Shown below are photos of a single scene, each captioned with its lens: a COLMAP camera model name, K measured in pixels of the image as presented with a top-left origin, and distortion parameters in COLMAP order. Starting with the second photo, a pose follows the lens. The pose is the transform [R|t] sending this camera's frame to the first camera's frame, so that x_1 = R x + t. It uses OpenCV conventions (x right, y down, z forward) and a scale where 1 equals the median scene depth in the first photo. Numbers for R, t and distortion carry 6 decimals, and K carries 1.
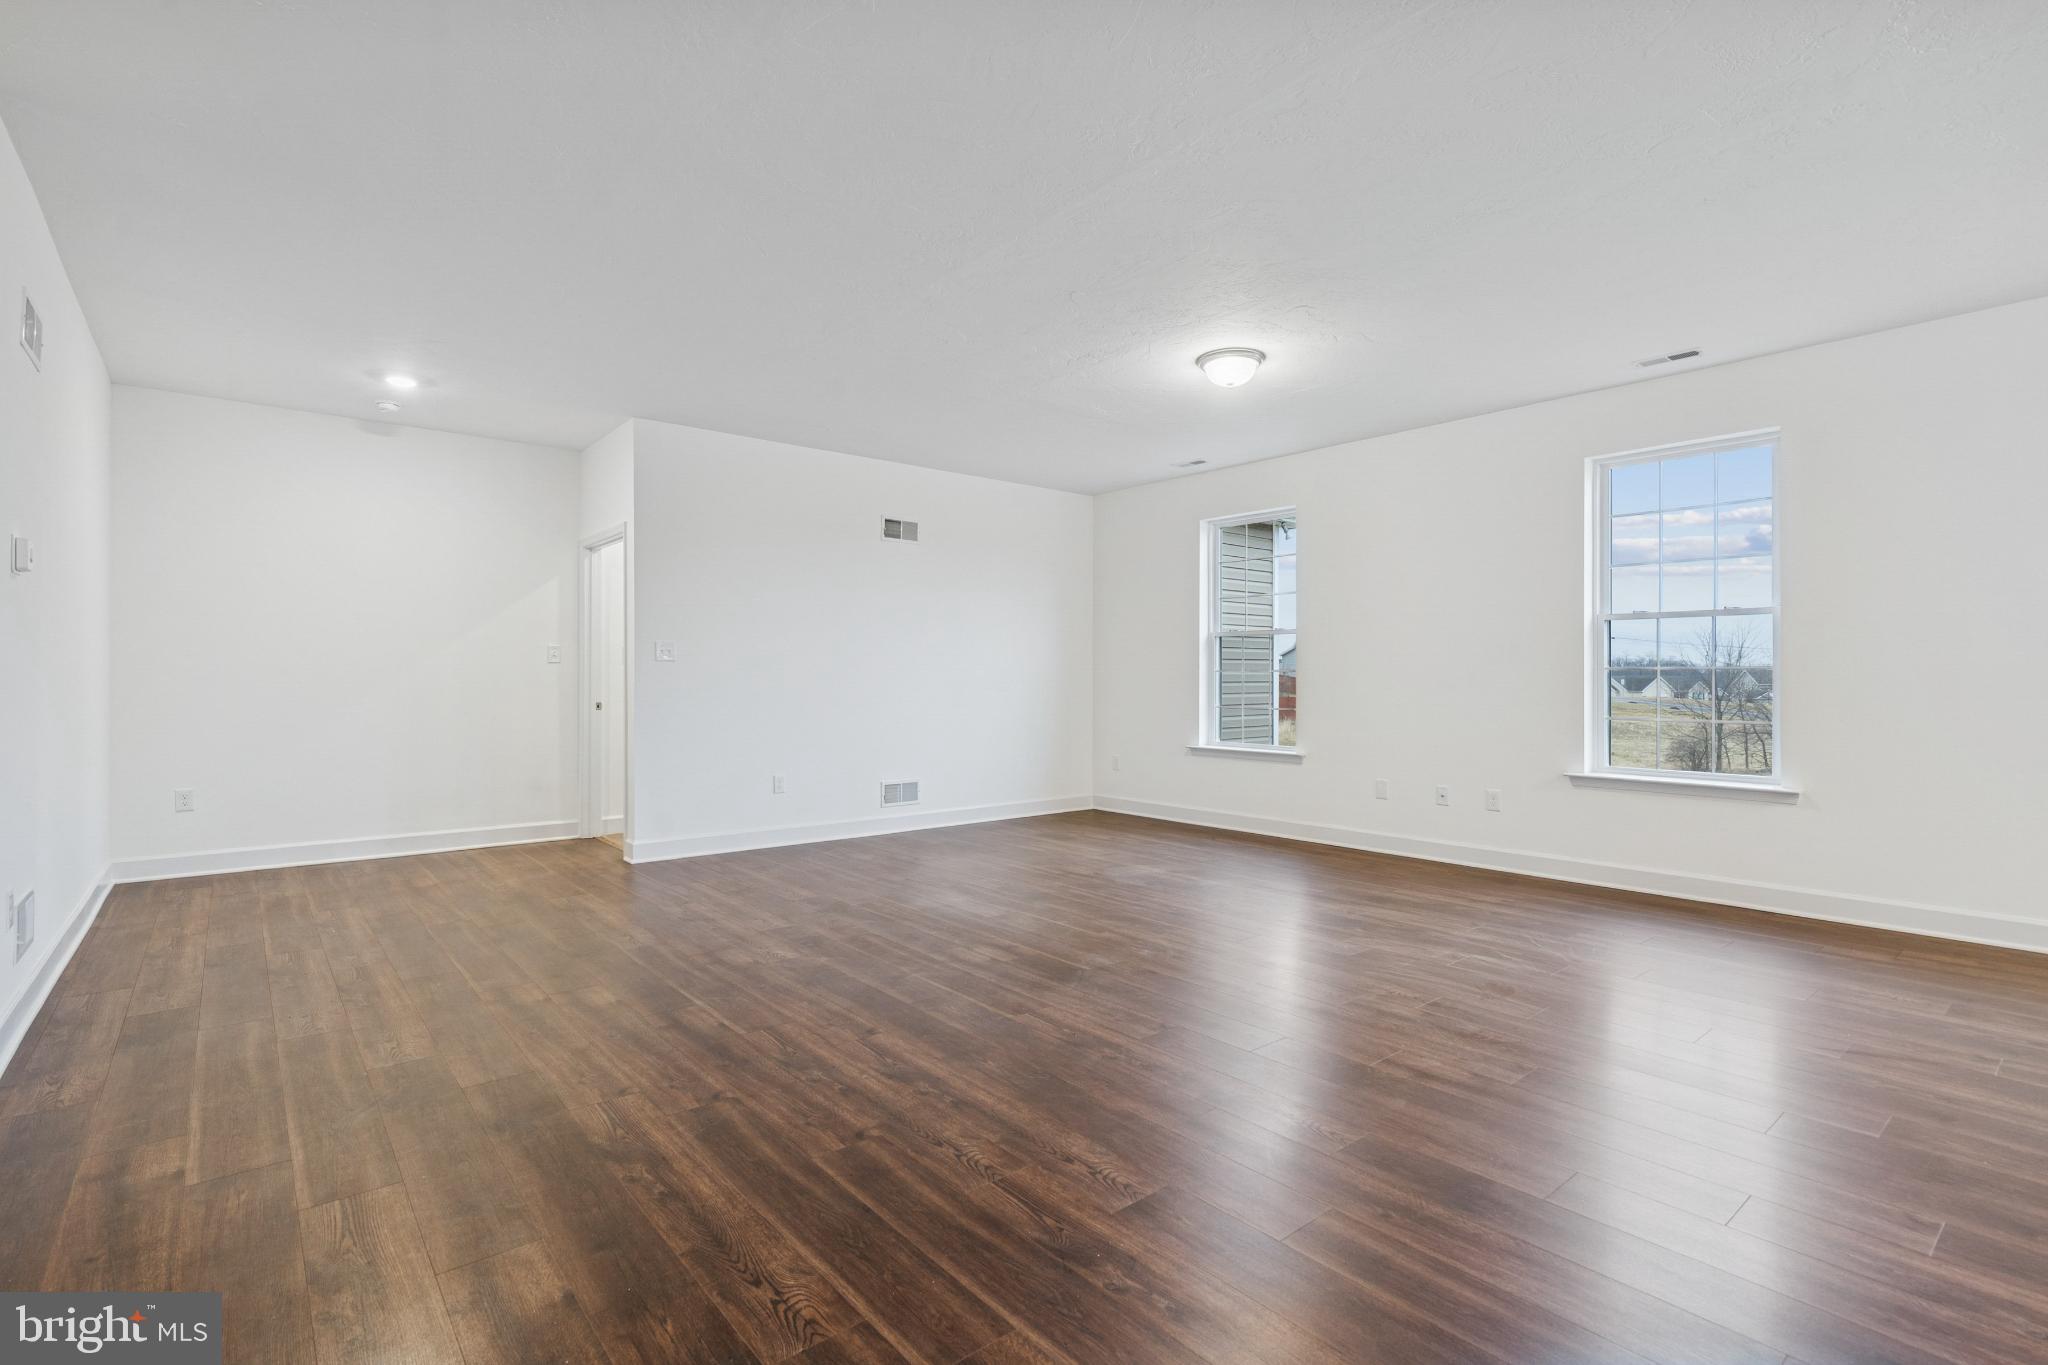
lens RADIAL K [[920.1, 0, 1013.1], [0, 920.1, 672.4], [0, 0, 1]] dist [-0.000870, -0.000247]
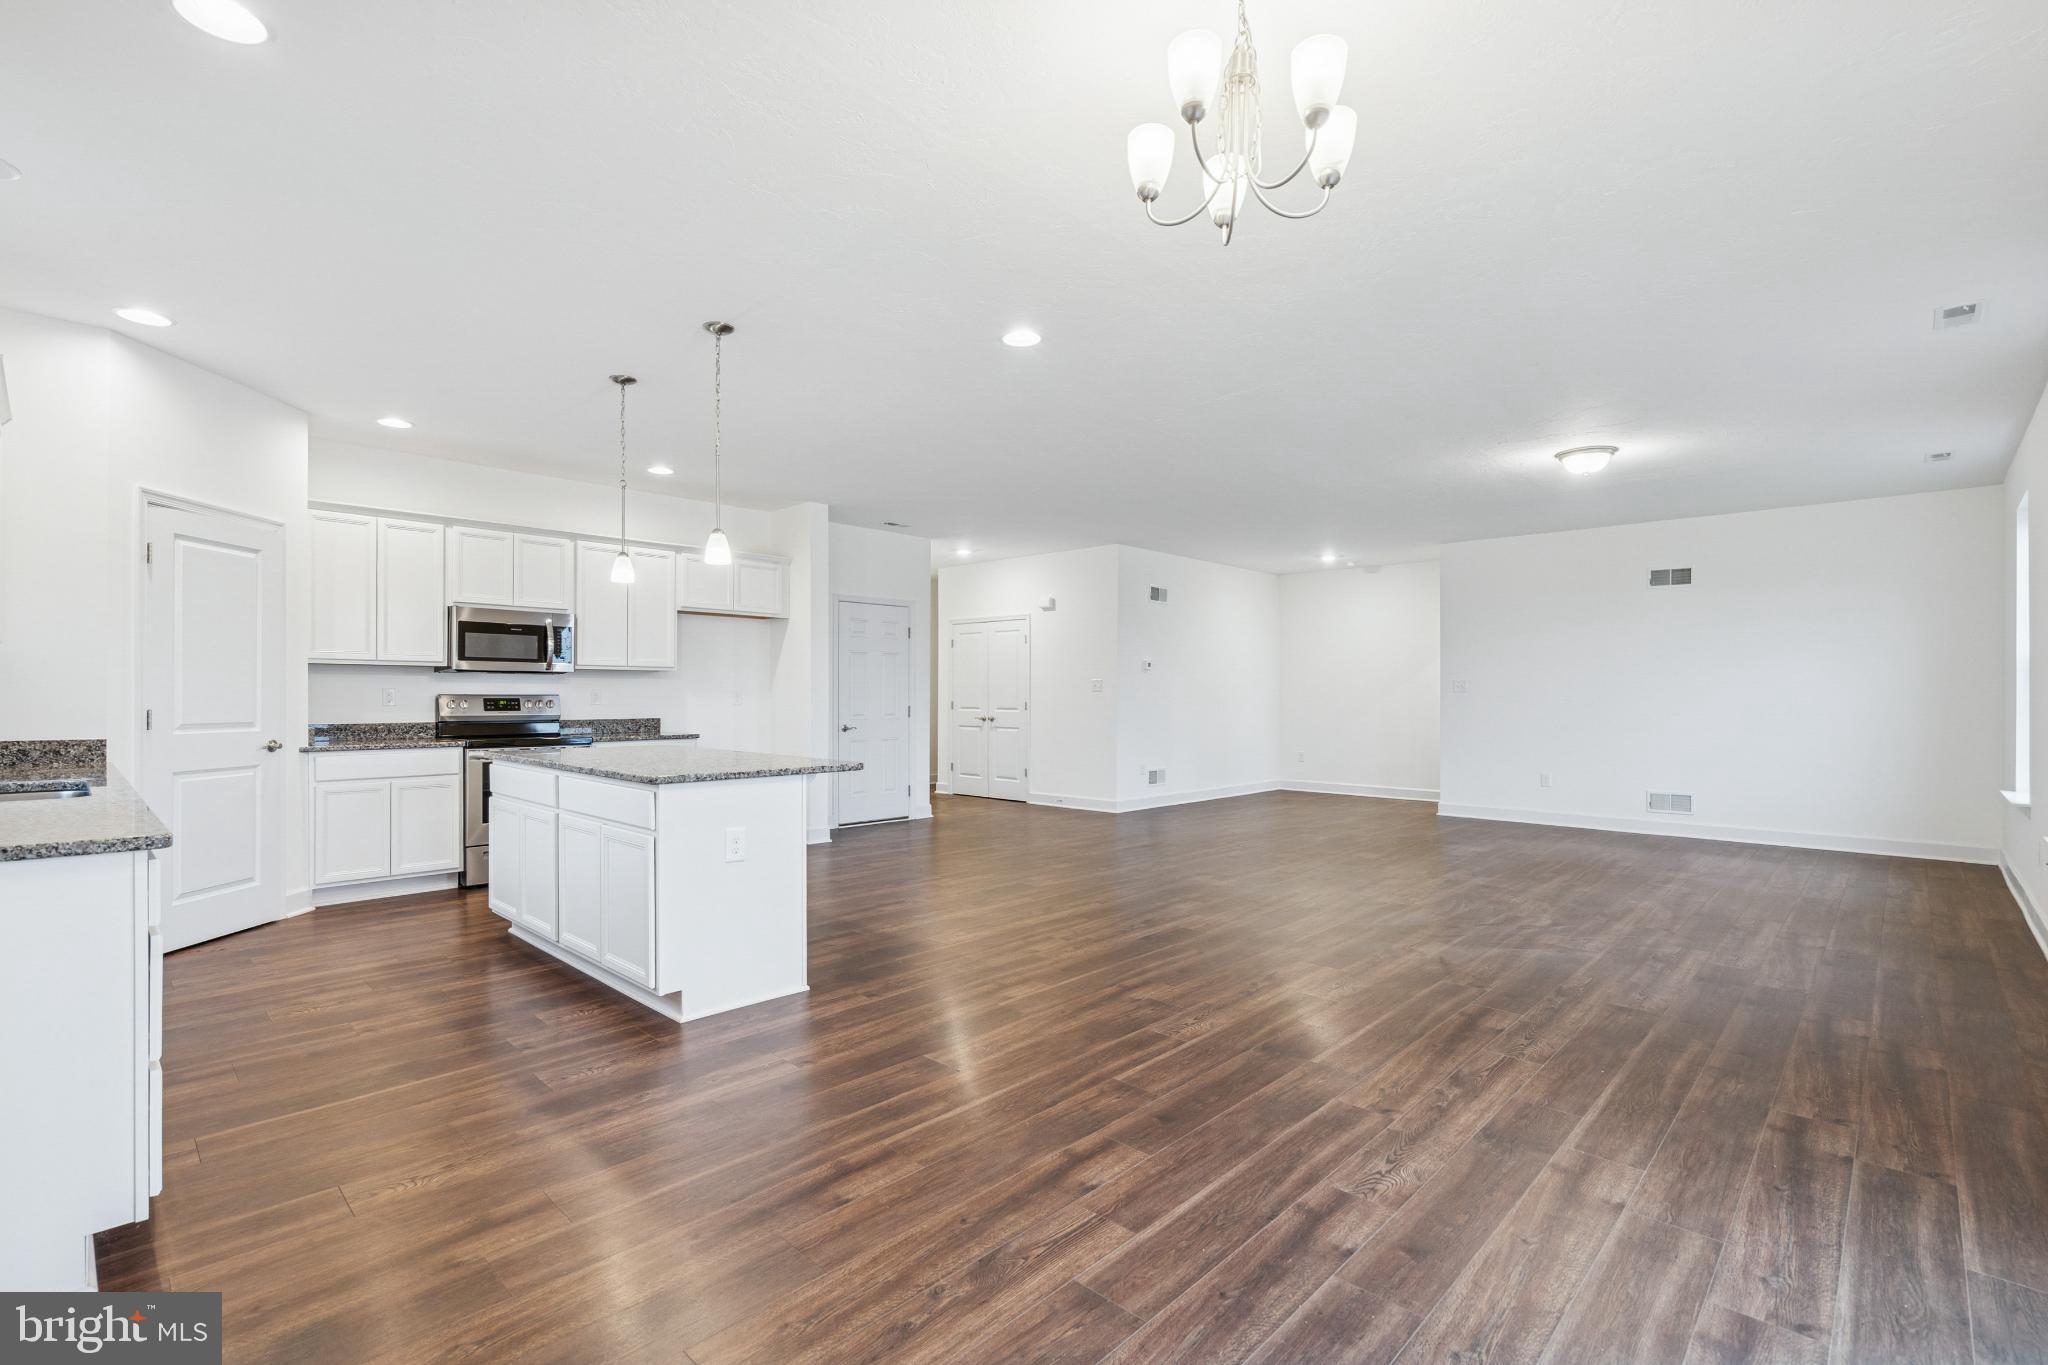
lens RADIAL K [[935.6, 0, 1021.1], [0, 935.6, 700.8], [0, 0, 1]] dist [0.000123, 0.000292]
pose [[0.125484, 0.007305, -0.992069, 1.504974], [0.005926, 0.999950, 0.008113, -0.018410], [0.992078, -0.006897, 0.125435, 0.082684]]
